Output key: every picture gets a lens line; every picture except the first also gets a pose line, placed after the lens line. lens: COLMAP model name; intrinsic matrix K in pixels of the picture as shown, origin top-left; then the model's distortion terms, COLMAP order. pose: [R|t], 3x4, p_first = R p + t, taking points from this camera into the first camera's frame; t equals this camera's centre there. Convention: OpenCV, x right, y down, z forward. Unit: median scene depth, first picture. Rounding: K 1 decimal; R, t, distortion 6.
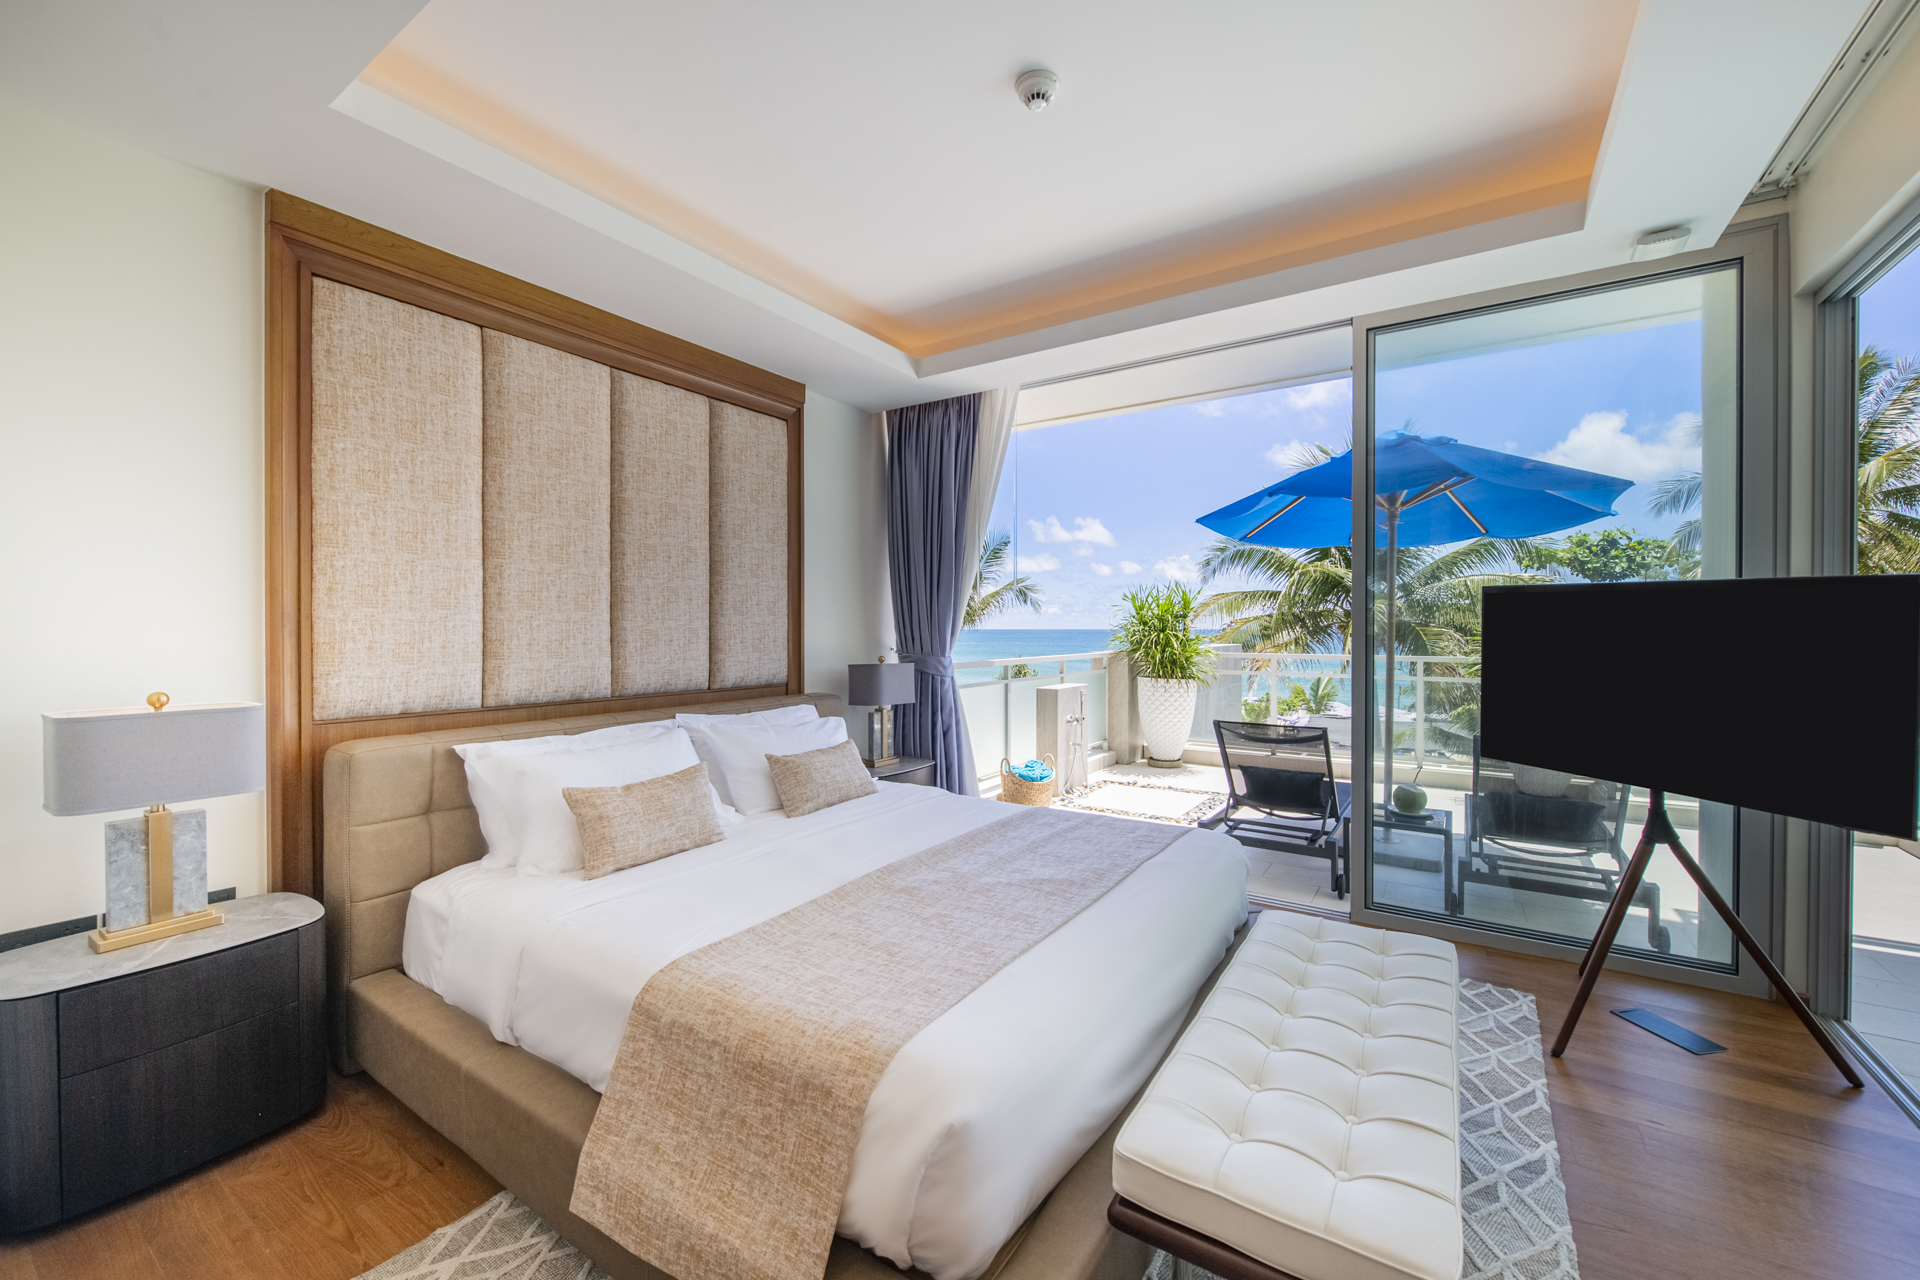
lens RADIAL K [[768.2, 0, 943.1], [0, 768.2, 645.8], [0, 0, 1]] dist [-0.001751, -0.000316]
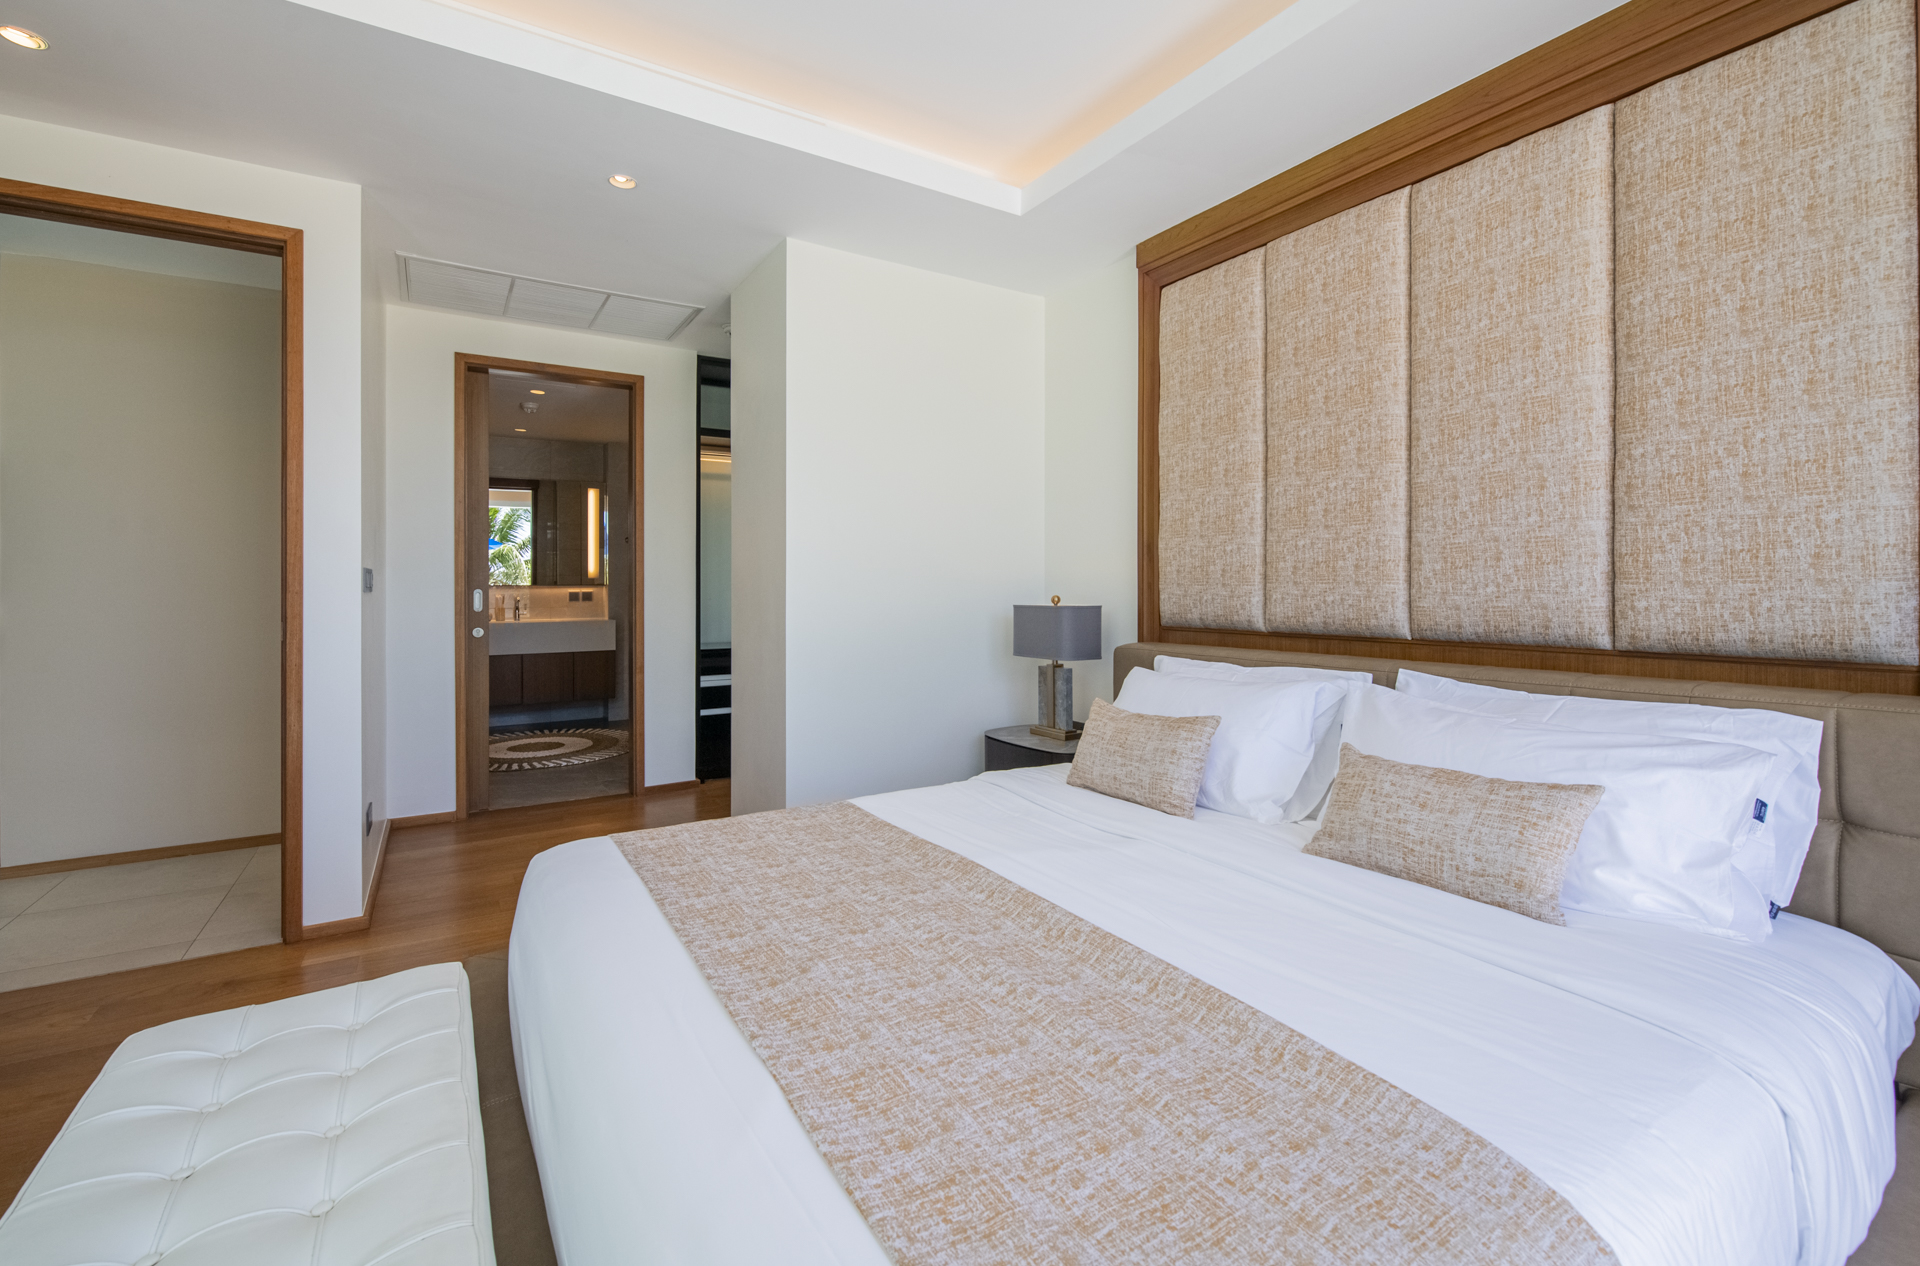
lens RADIAL K [[832.7, 0, 956.7], [0, 832.7, 580.2], [0, 0, 1]] dist [0.002142, 0.000110]
pose [[-0.402533, 0.015394, -0.915276, 0.501172], [0.005002, 0.999881, 0.014617, -0.001238], [0.915392, 0.001306, -0.402562, 0.977278]]
